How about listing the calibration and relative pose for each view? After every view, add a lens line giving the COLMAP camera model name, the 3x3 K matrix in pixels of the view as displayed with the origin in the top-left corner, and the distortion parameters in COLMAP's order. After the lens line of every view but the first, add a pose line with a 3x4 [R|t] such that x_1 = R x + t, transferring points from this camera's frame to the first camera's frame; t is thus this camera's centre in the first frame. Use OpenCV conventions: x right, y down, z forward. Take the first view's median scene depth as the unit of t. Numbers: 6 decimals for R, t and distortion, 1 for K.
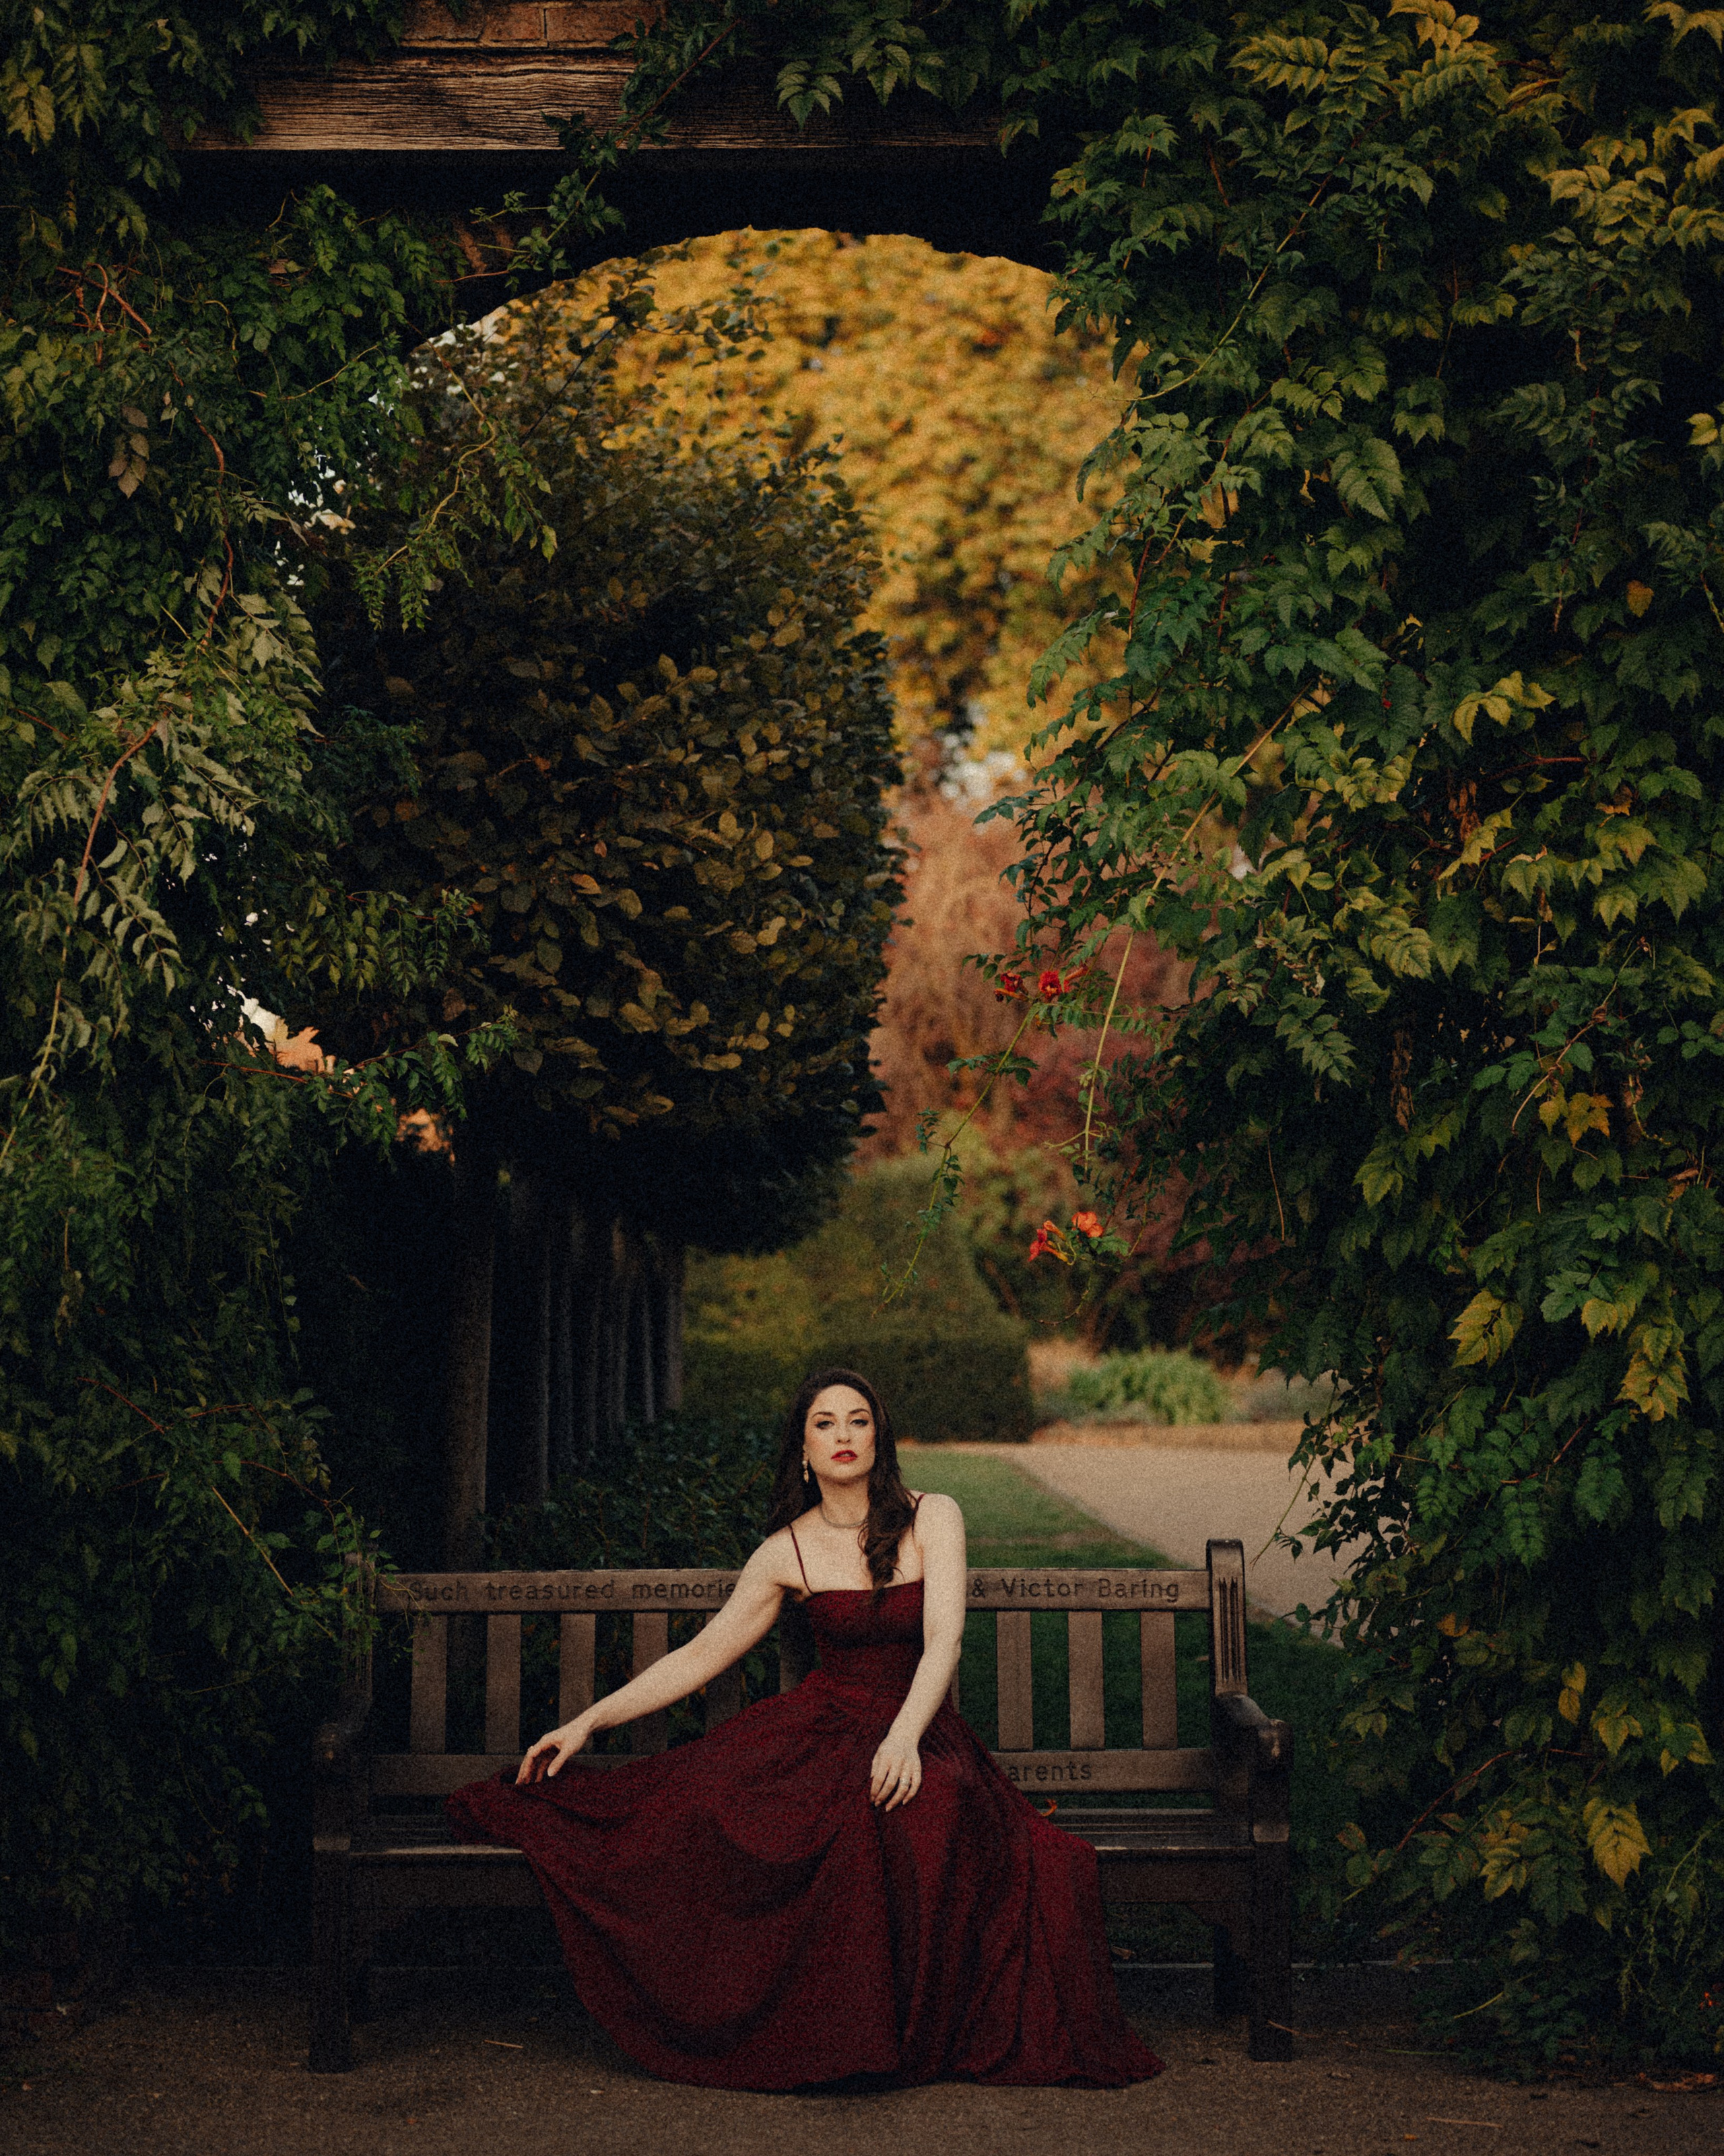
lens RADIAL K [[4030.5, 0, 864.3], [0, 4030.5, 956.9], [0, 0, 1]] dist [-0.037571, -0.288640]
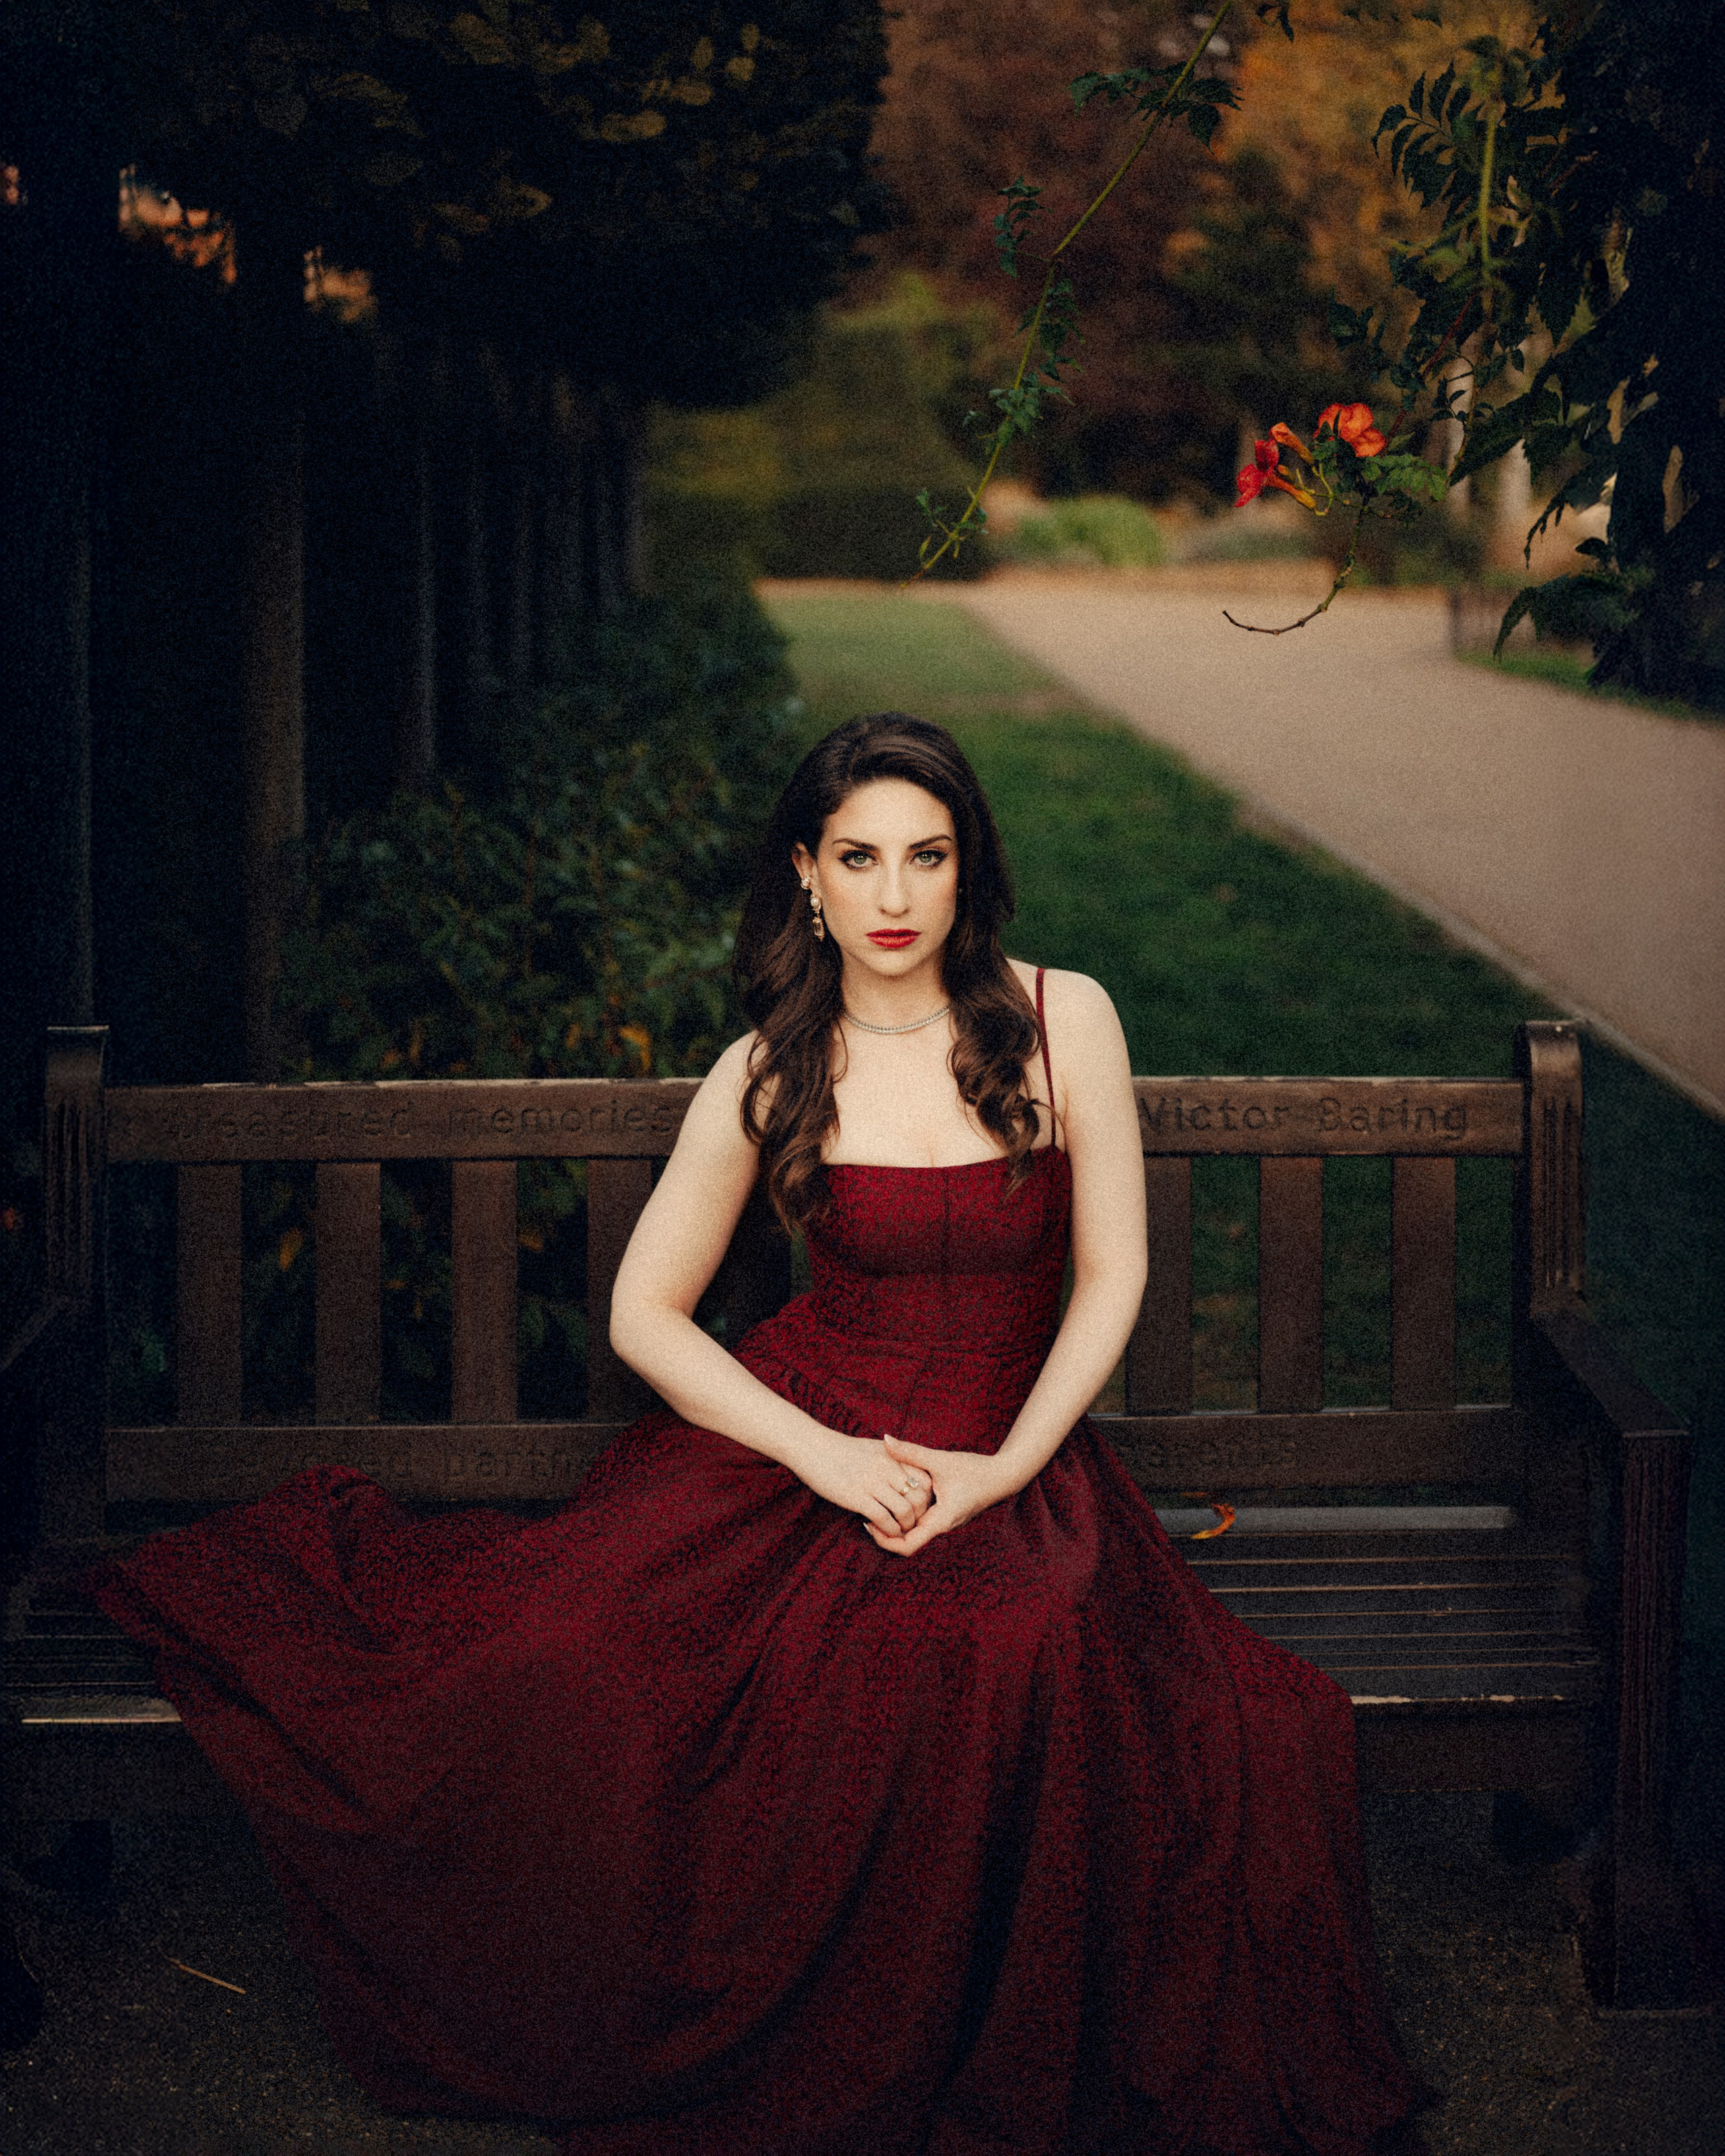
lens RADIAL K [[3338.7, 0, 773.6], [0, 3338.7, 1119.8], [0, 0, 1]] dist [-0.011557, -0.061357]
pose [[0.999896, 0.006307, -0.012937, -0.008594], [-0.002382, 0.959001, 0.283392, 0.030652], [0.014194, -0.283331, 0.958917, 0.557145]]
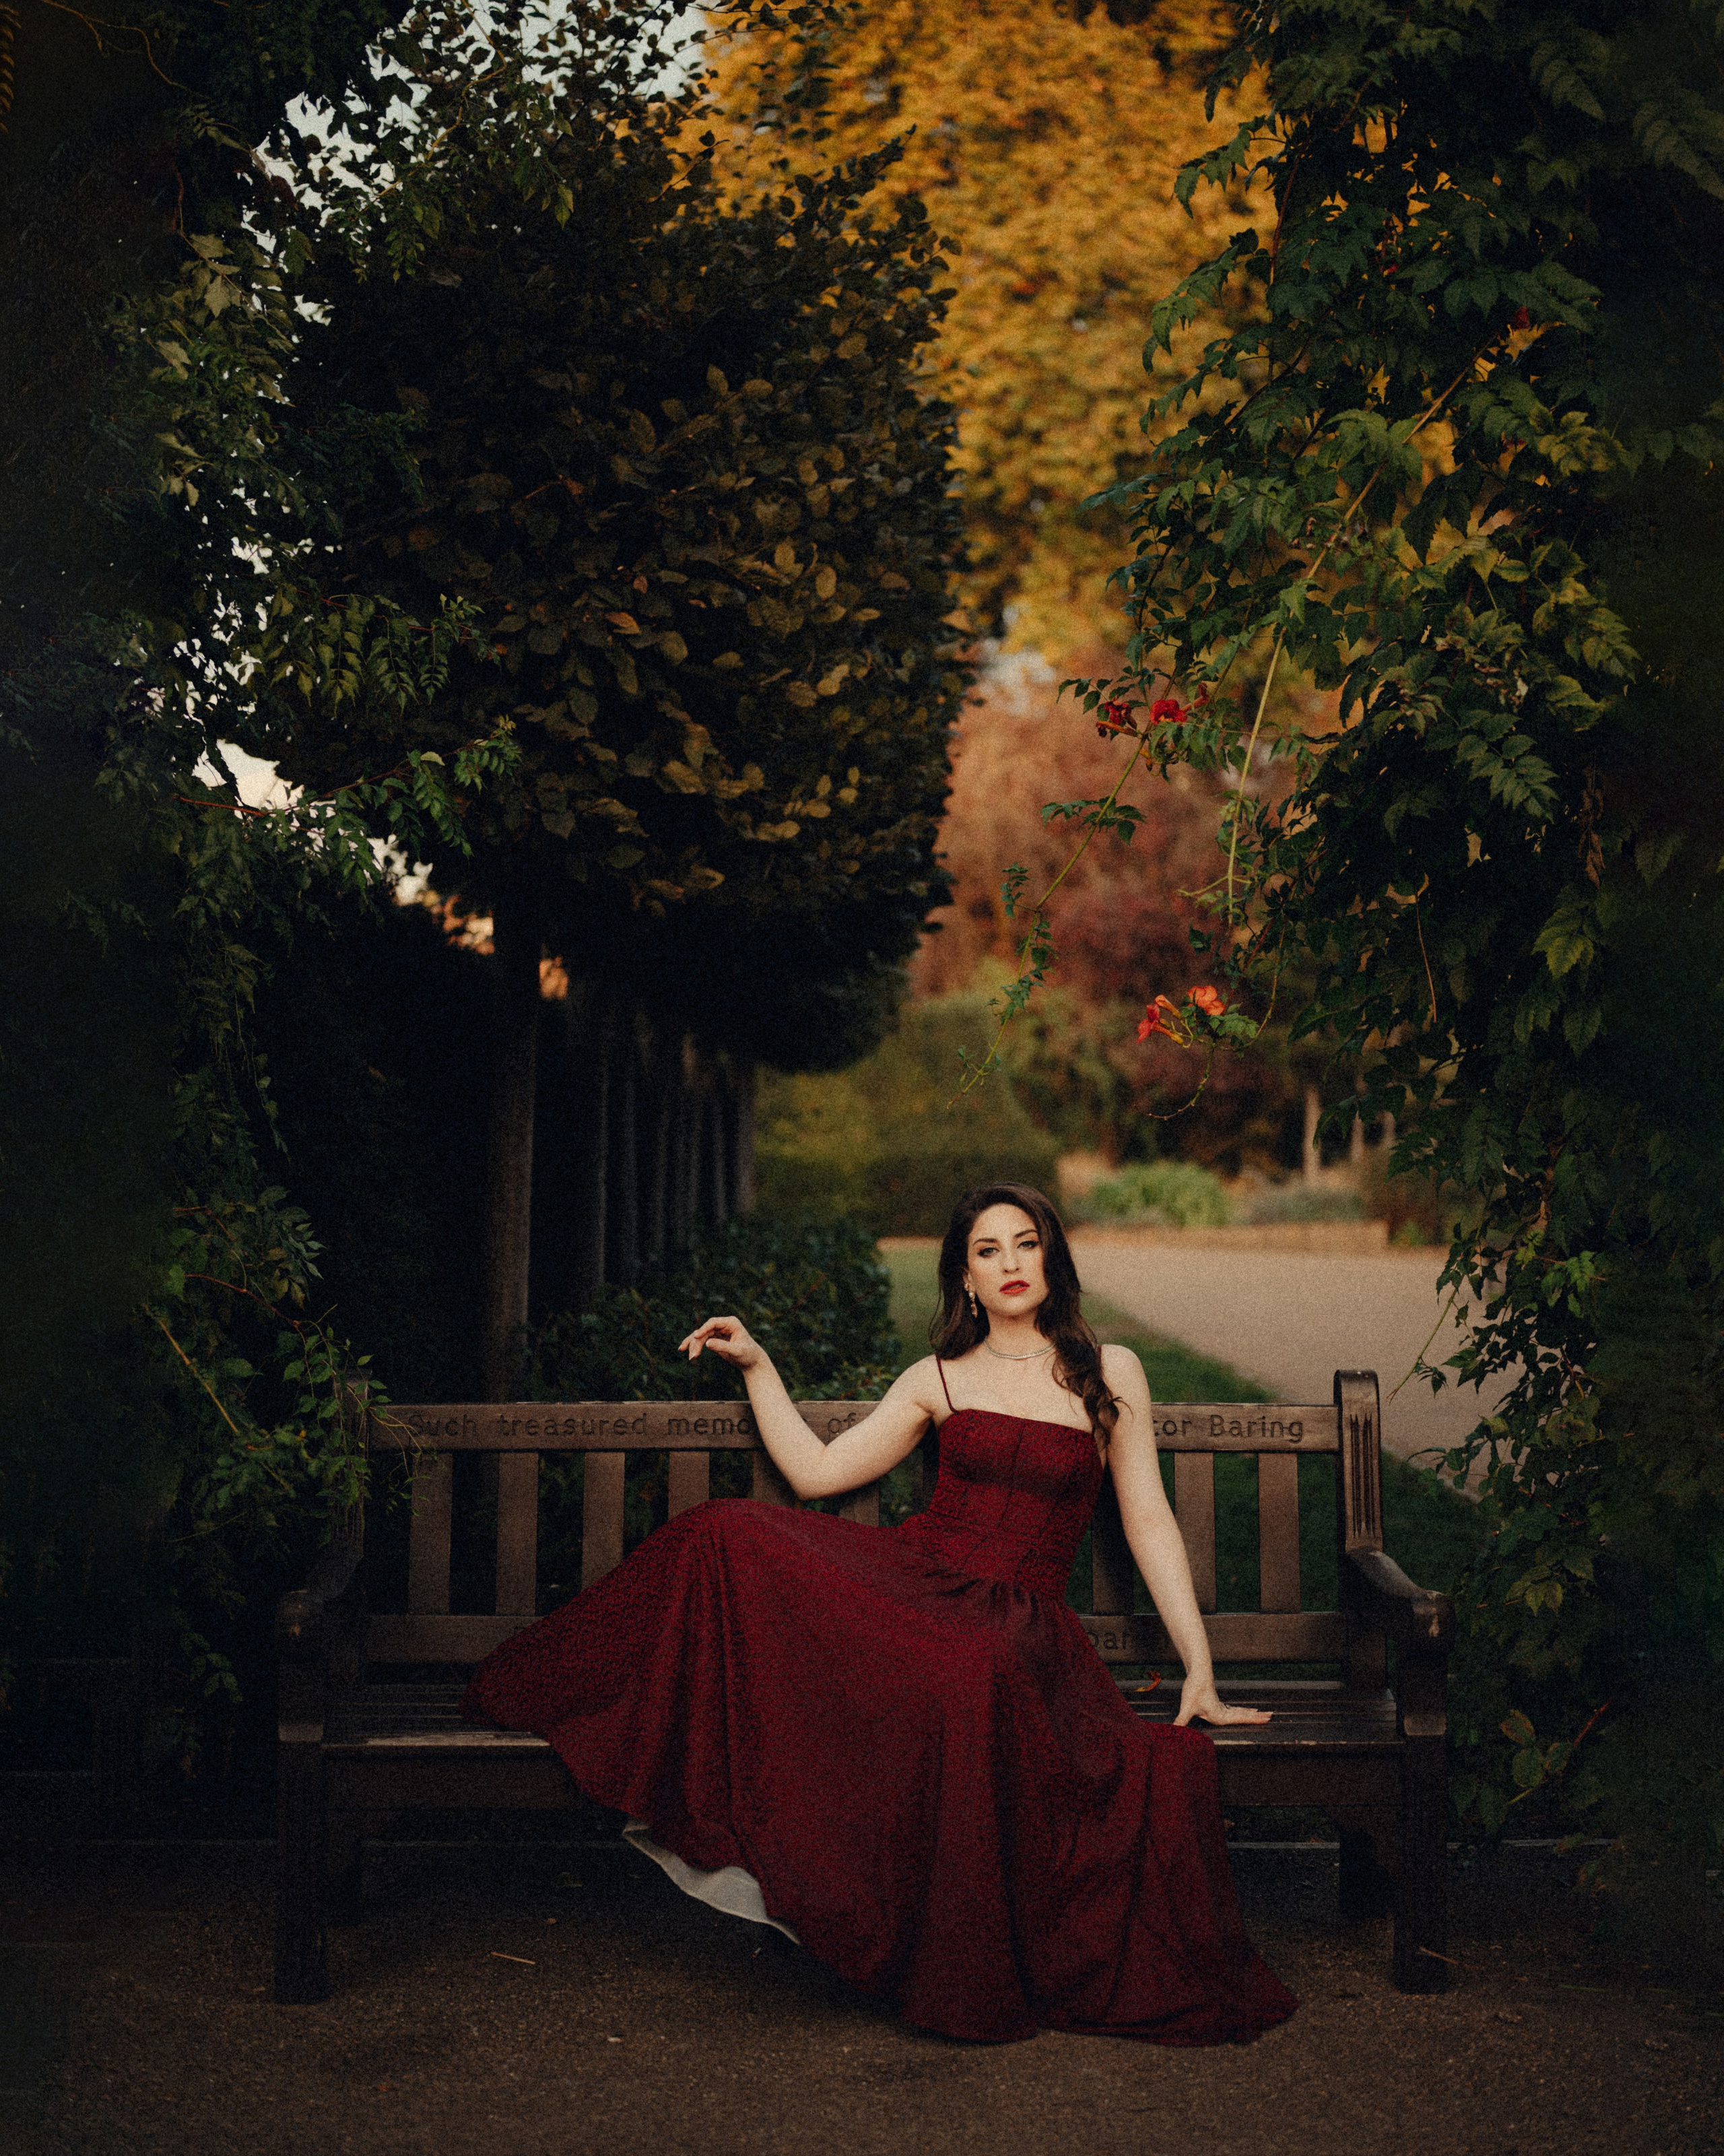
lens RADIAL K [[3338.3, 0, 773.1], [0, 3338.3, 1119.8], [0, 0, 1]] dist [-0.011557, -0.061357]
pose [[0.999134, 0.005758, -0.041198, -0.005993], [-0.002260, 0.996424, 0.084466, 0.030806], [0.041537, -0.084300, 0.995574, 0.284287]]
